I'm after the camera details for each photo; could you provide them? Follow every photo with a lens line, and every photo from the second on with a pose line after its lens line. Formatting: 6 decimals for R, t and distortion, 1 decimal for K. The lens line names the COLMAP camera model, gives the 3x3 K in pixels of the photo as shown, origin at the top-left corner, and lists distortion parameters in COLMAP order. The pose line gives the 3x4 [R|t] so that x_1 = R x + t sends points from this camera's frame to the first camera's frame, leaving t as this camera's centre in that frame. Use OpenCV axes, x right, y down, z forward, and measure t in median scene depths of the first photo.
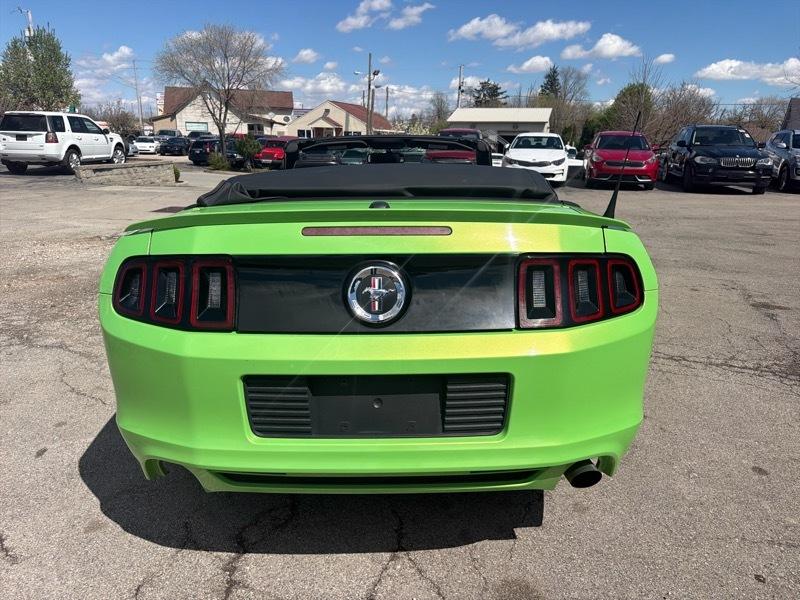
lens RADIAL K [[571.2, 0, 395.1], [0, 571.2, 301.2], [0, 0, 1]] dist [0.010277, -0.020420]
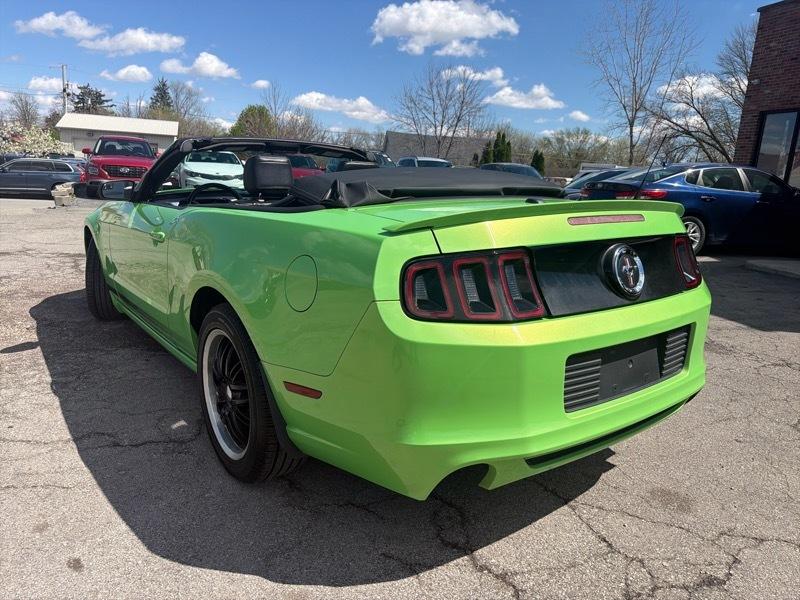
lens RADIAL K [[571.1, 0, 395.0], [0, 571.1, 308.1], [0, 0, 1]] dist [0.012816, -0.024132]
pose [[0.798087, -0.110809, 0.592266, -0.115760], [0.120185, 0.992468, 0.023733, -0.002463], [-0.590435, 0.052240, 0.805393, 0.032925]]
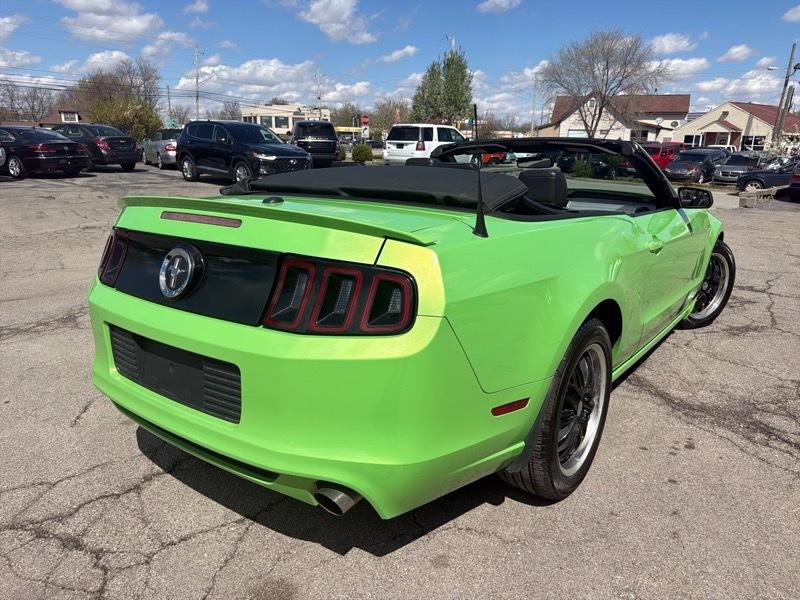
lens RADIAL K [[571.2, 0, 397.9], [0, 571.2, 299.5], [0, 0, 1]] dist [0.010277, -0.020420]
pose [[0.796790, 0.150244, -0.585280, 0.102864], [-0.158916, 0.986602, 0.036919, -0.007435], [0.582985, 0.063593, 0.809991, 0.032843]]
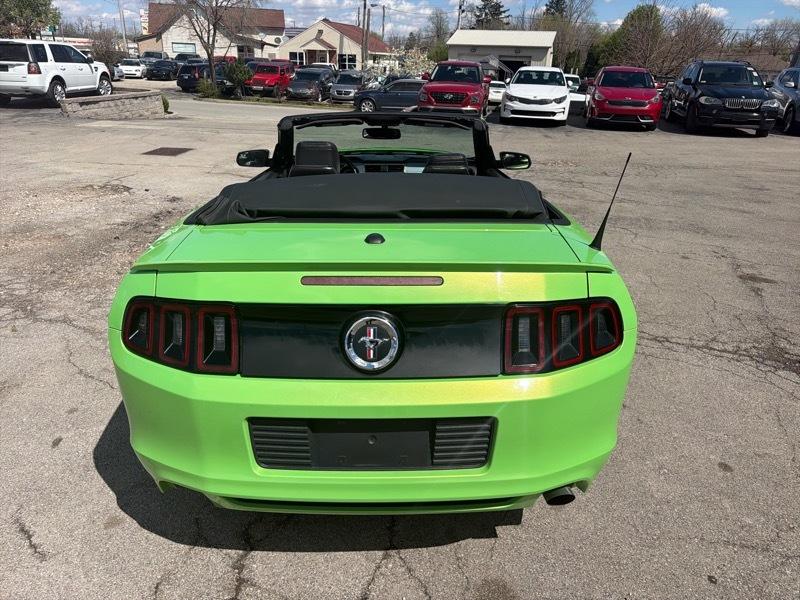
lens RADIAL K [[571.2, 0, 393.3], [0, 571.2, 302.2], [0, 0, 1]] dist [0.010277, -0.020420]
pose [[0.999957, 0.007274, 0.005812, 0.000174], [-0.007952, 0.991883, 0.126904, -0.022762], [-0.004841, -0.126945, 0.991898, -0.004864]]
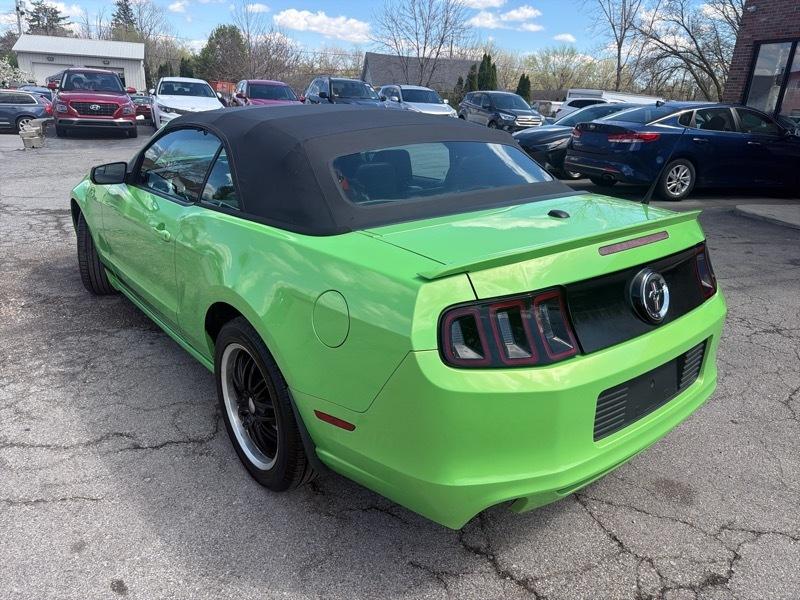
lens RADIAL K [[571.1, 0, 395.0], [0, 571.1, 310.8], [0, 0, 1]] dist [0.012816, -0.024132]
pose [[0.776634, -0.197207, 0.598289, -0.120075], [0.128800, 0.979383, 0.155628, -0.024170], [-0.616645, -0.043806, 0.786022, 0.038905]]
